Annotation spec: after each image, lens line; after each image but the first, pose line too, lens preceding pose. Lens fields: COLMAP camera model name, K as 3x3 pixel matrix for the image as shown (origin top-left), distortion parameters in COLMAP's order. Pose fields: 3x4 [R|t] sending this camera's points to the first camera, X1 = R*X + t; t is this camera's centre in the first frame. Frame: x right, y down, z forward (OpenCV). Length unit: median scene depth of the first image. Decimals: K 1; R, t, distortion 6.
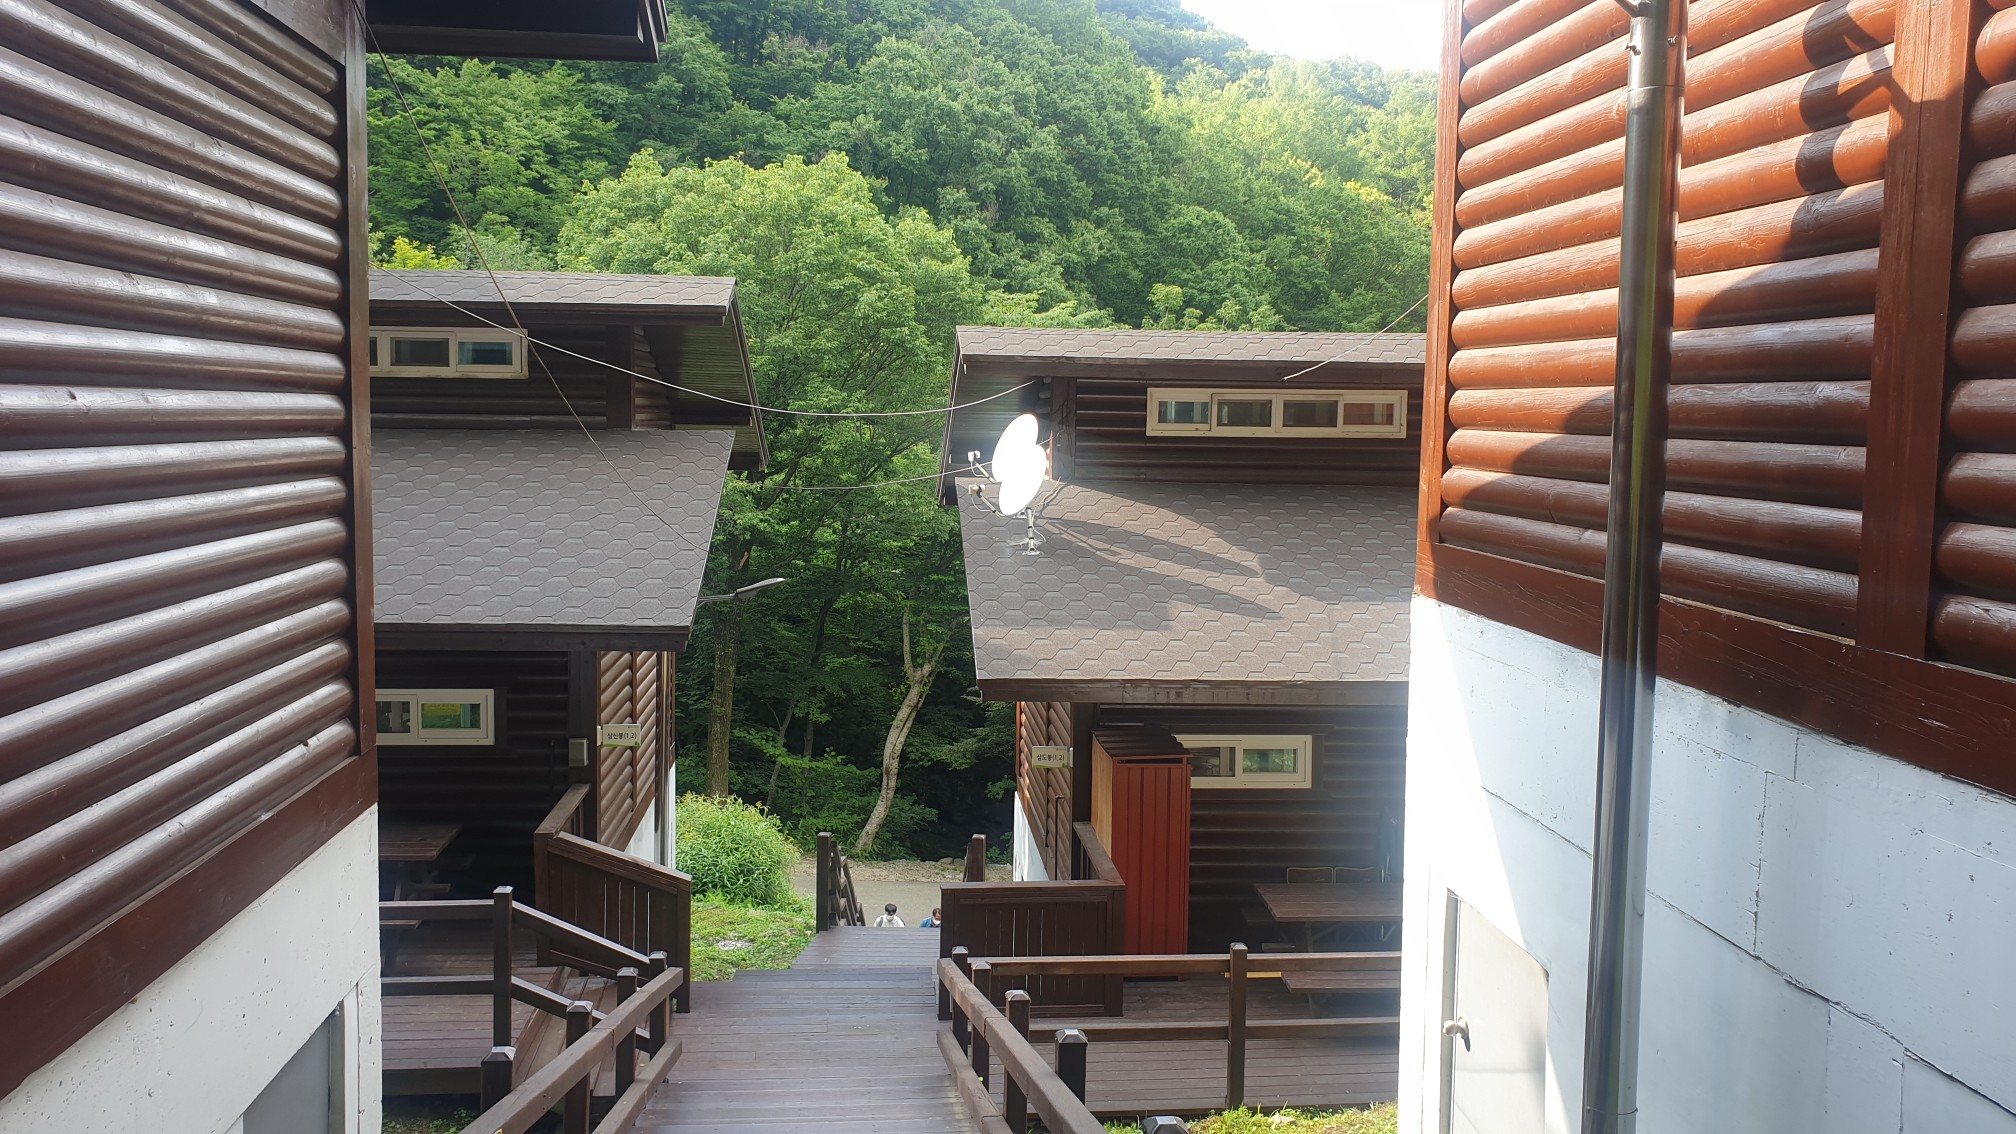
lens RADIAL K [[1583.1, 0, 1008.0], [0, 1583.1, 567.0], [0, 0, 1]] dist [0.140940, -0.306999]
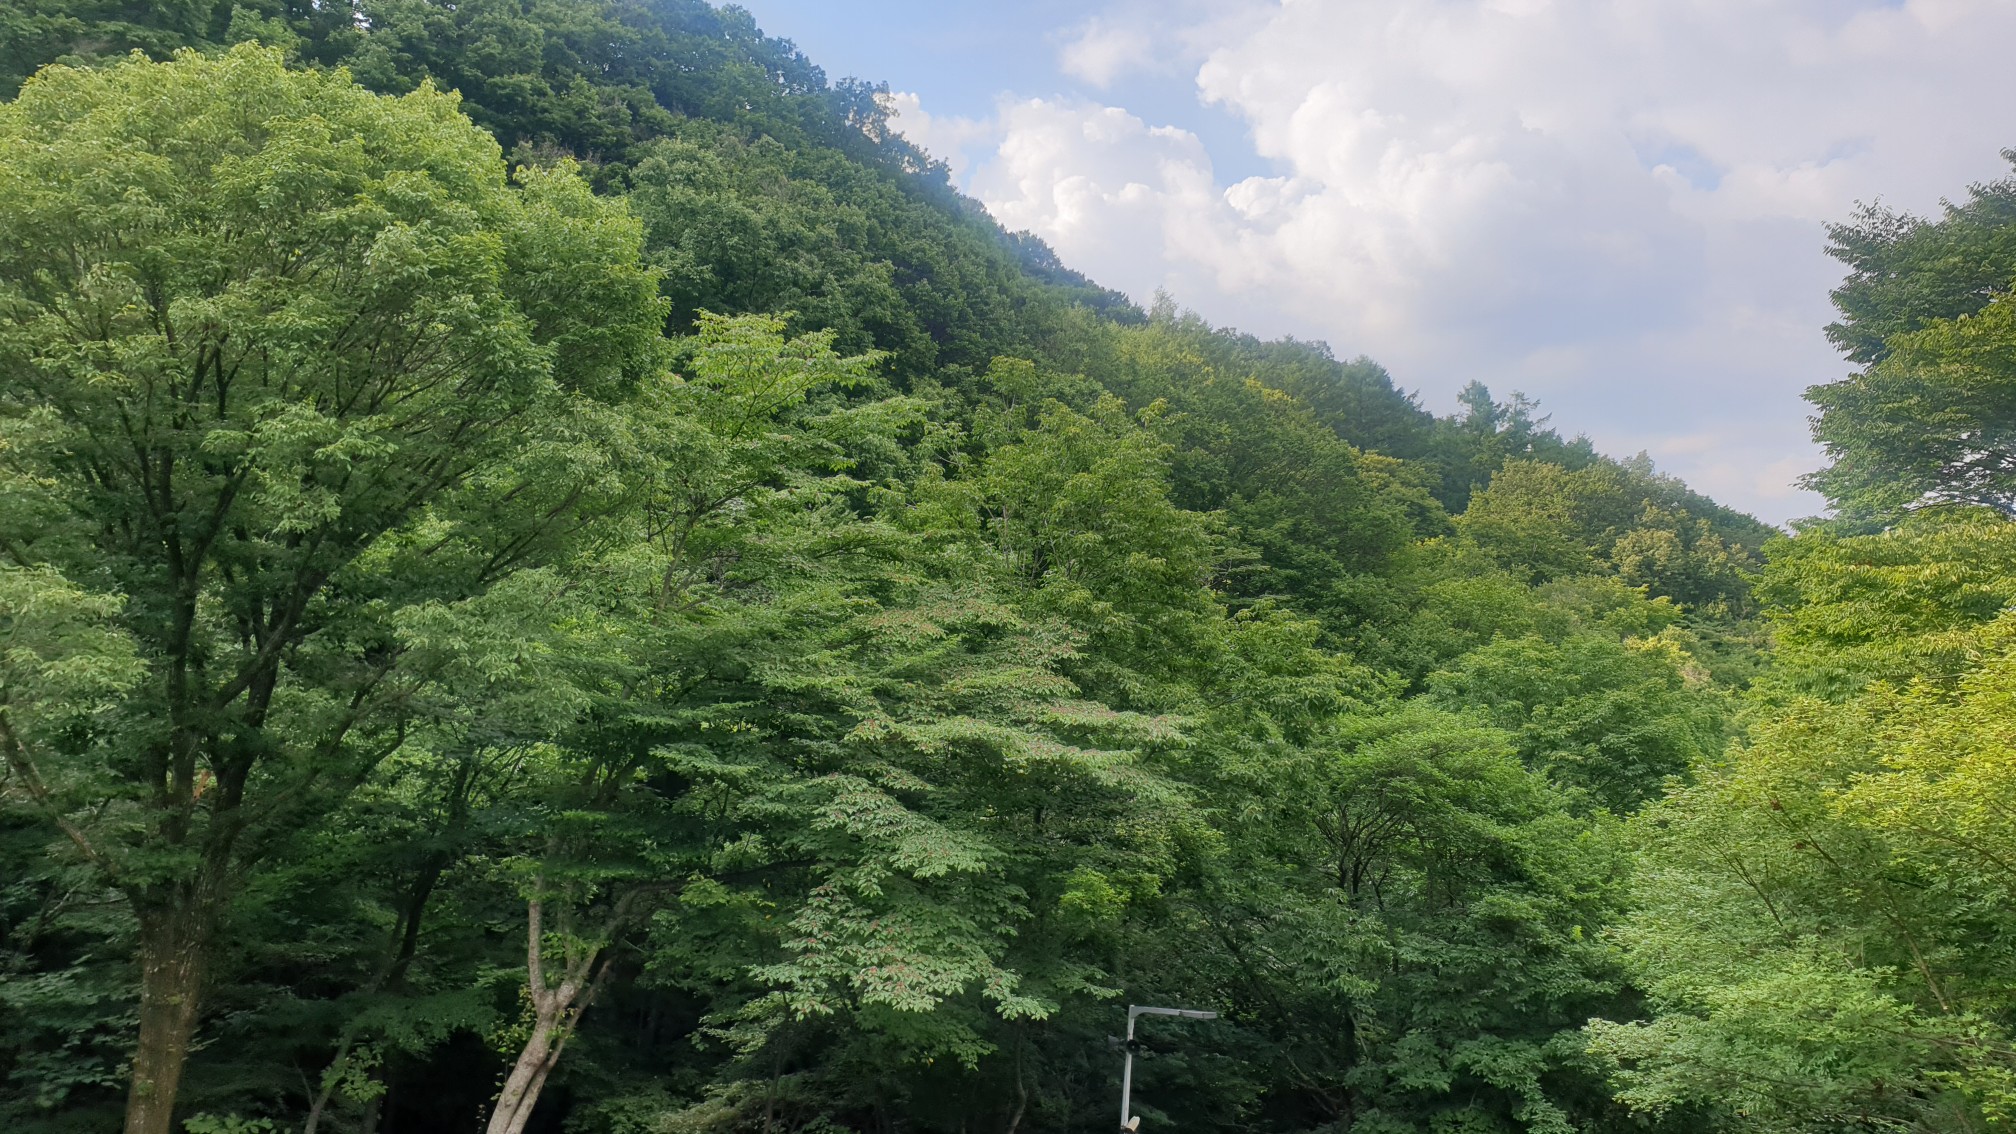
lens RADIAL K [[1583.1, 0, 1008.0], [0, 1583.1, 567.0], [0, 0, 1]] dist [0.140940, -0.306999]
pose [[0.997531, 0.002818, 0.070164, 0.032960], [0.009311, 0.985064, -0.171936, 0.010006], [-0.069601, 0.172165, 0.982606, 0.244862]]
